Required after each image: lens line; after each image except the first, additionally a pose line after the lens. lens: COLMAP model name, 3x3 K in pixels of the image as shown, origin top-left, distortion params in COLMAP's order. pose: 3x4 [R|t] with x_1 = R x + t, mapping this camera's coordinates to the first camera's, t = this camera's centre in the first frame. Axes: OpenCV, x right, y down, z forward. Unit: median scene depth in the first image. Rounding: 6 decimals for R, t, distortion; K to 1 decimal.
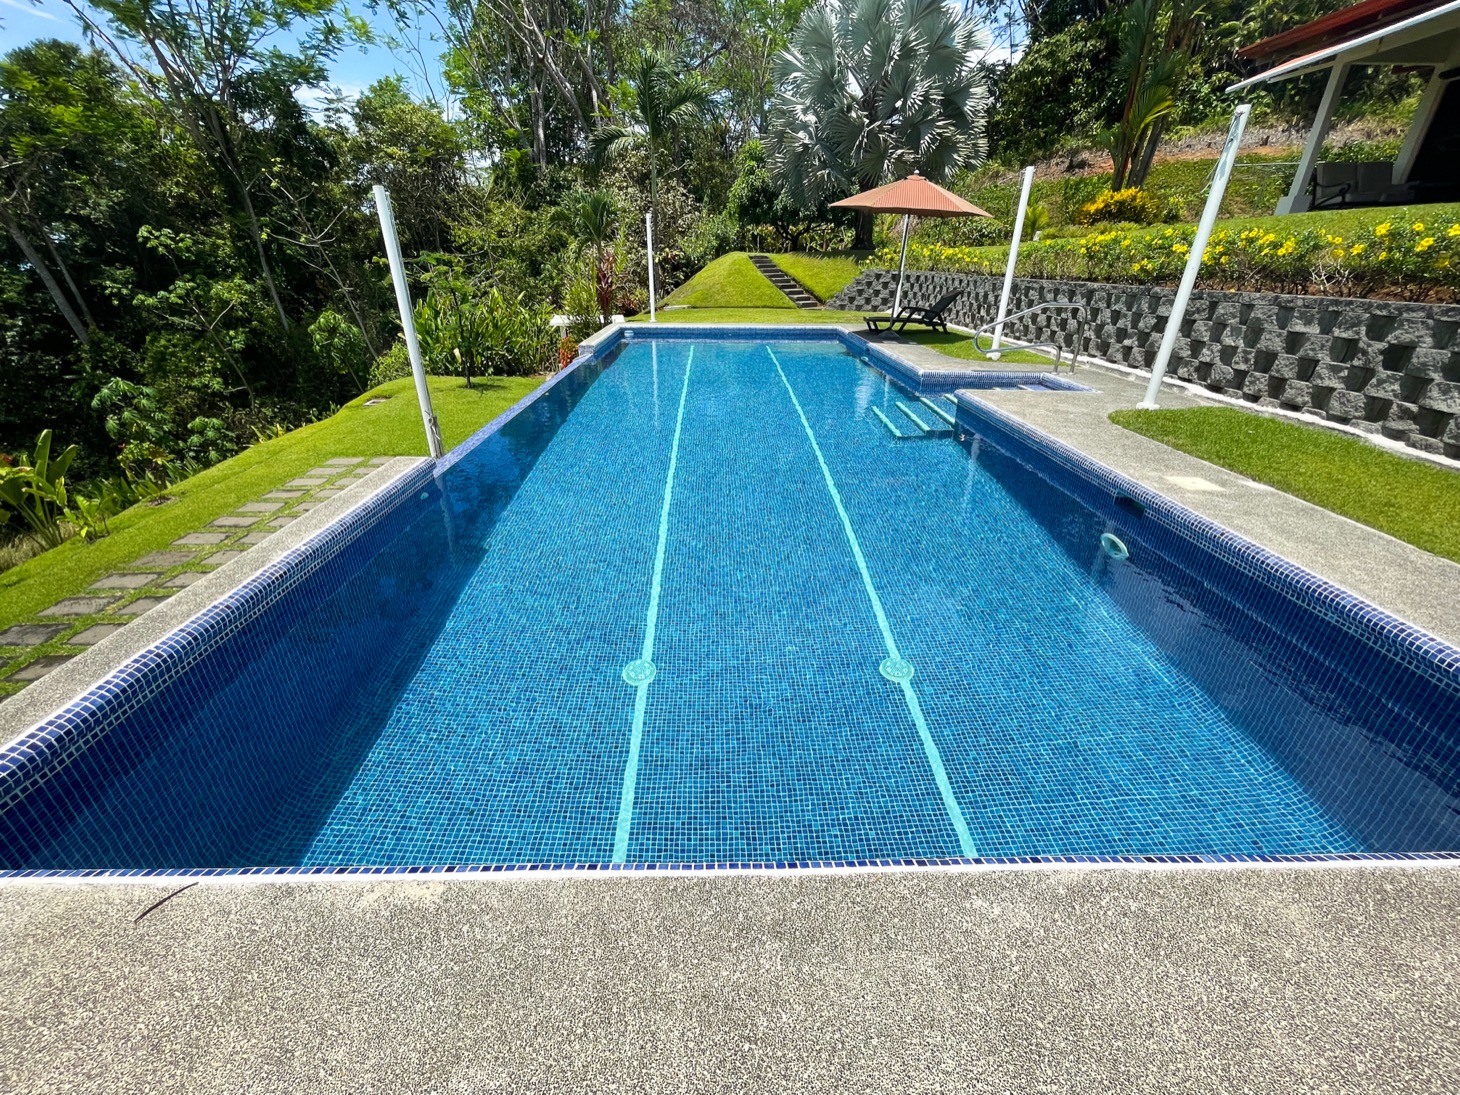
lens RADIAL K [[590.5, 0, 727.7], [0, 590.5, 539.6], [0, 0, 1]] dist [0.007295, -0.001227]
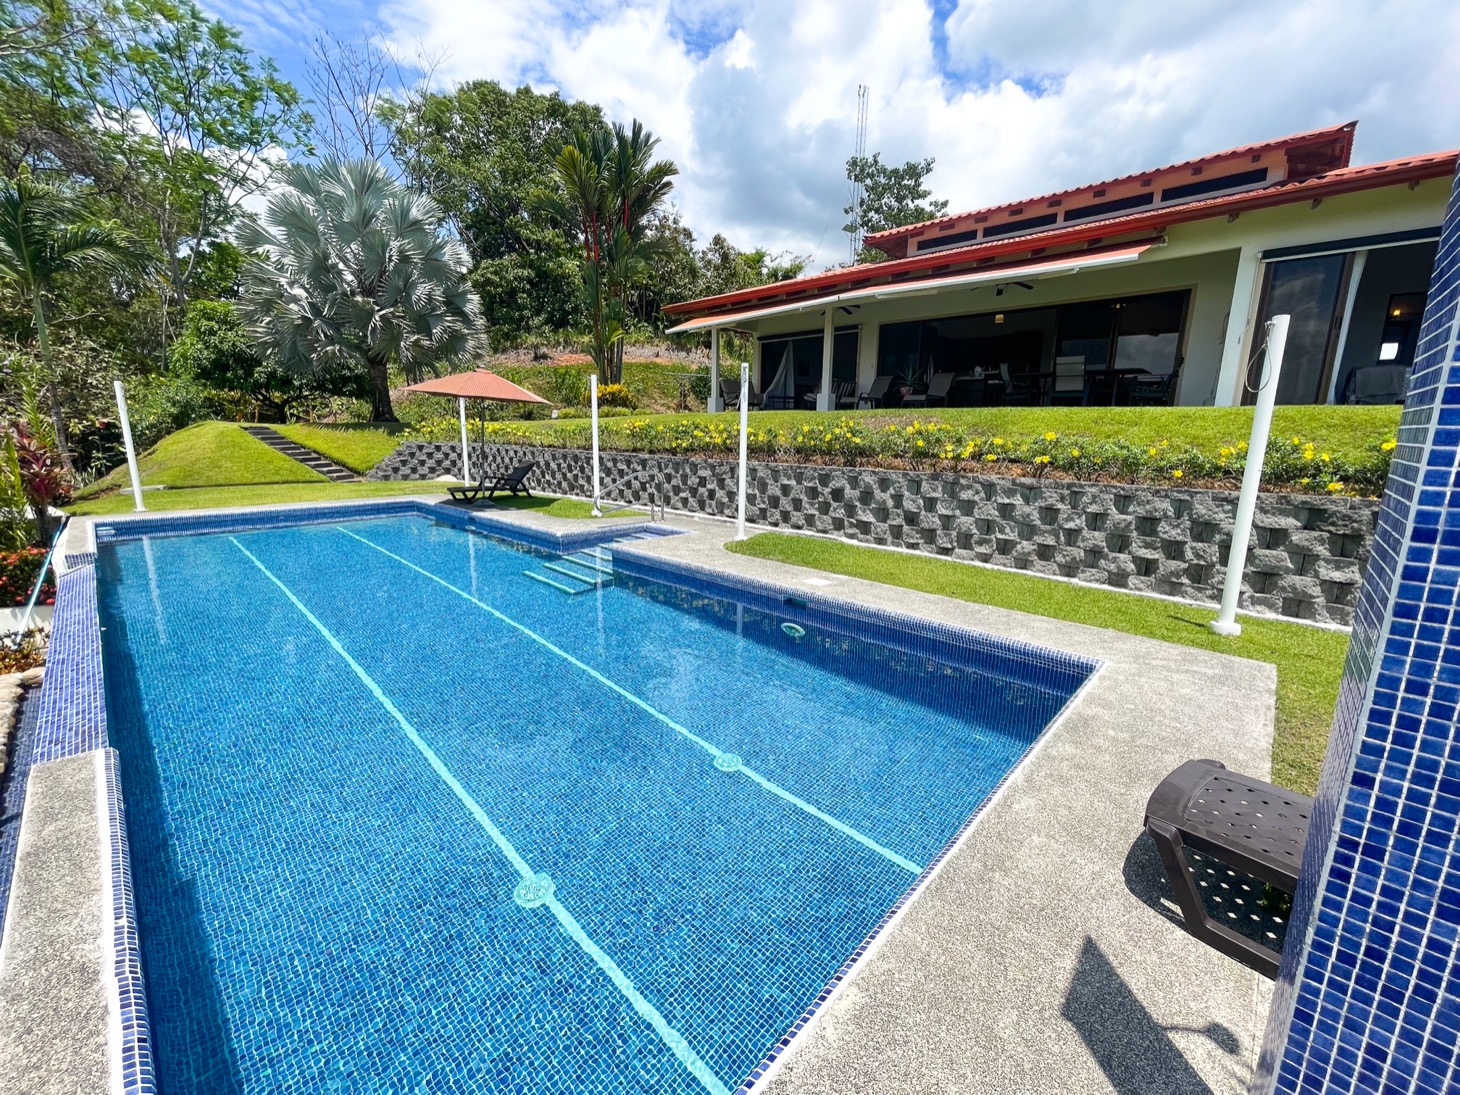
lens RADIAL K [[590.5, 0, 729.3], [0, 590.5, 542.0], [0, 0, 1]] dist [0.007295, -0.001227]
pose [[0.698540, -0.133136, 0.703076, -0.223786], [0.298661, 0.947112, -0.117388, -0.037351], [-0.650263, 0.291982, 0.701359, 0.003297]]
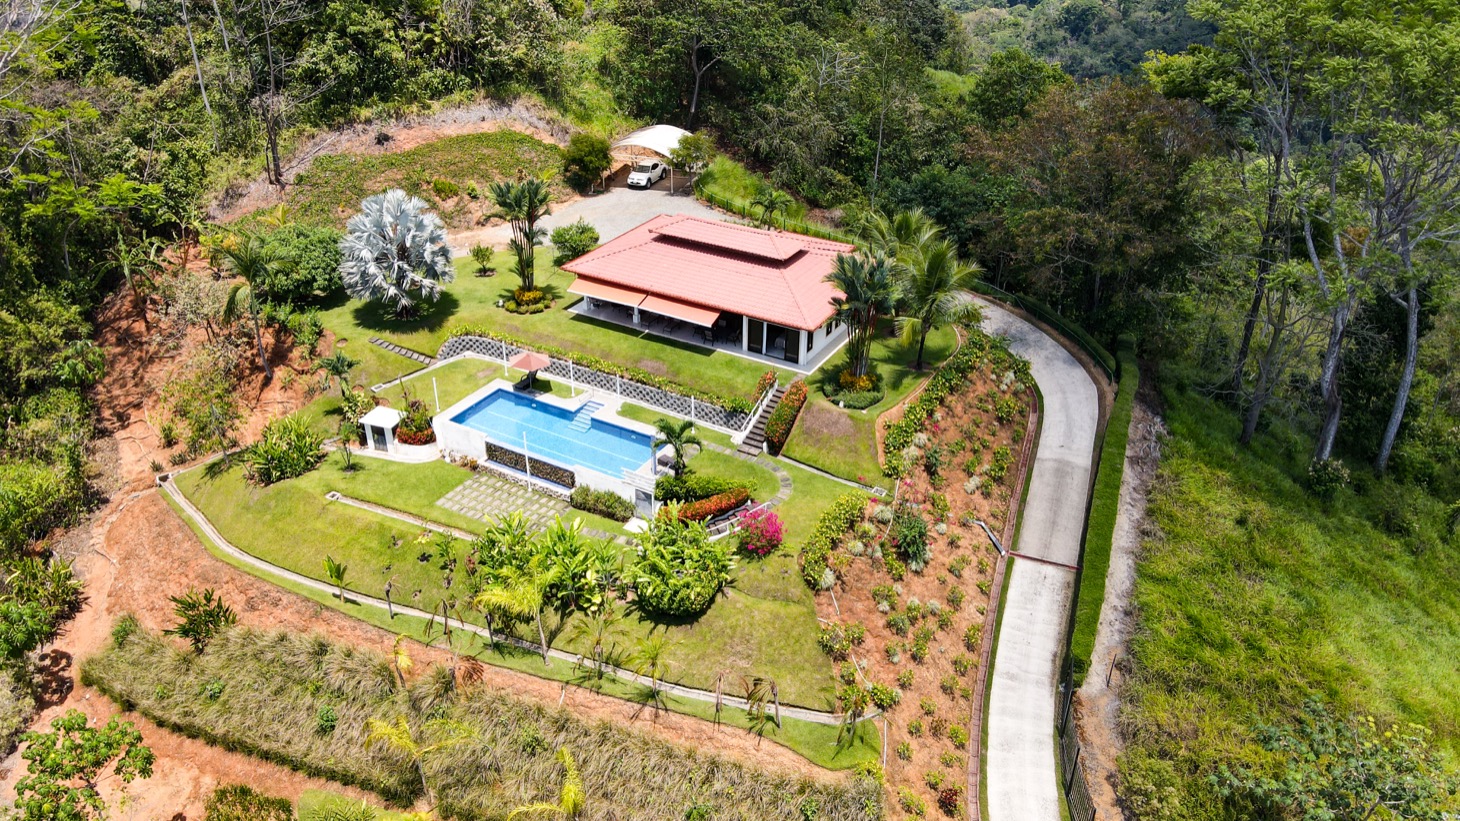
lens RADIAL K [[1079.1, 0, 743.1], [0, 1079.1, 405.5], [0, 0, 1]] dist [-0.003241, 0.029081]
pose [[0.510789, -0.431510, 0.743569, -4.838218], [0.361269, 0.892573, 0.269810, -1.956455], [-0.780115, 0.130812, 0.611807, -4.783755]]
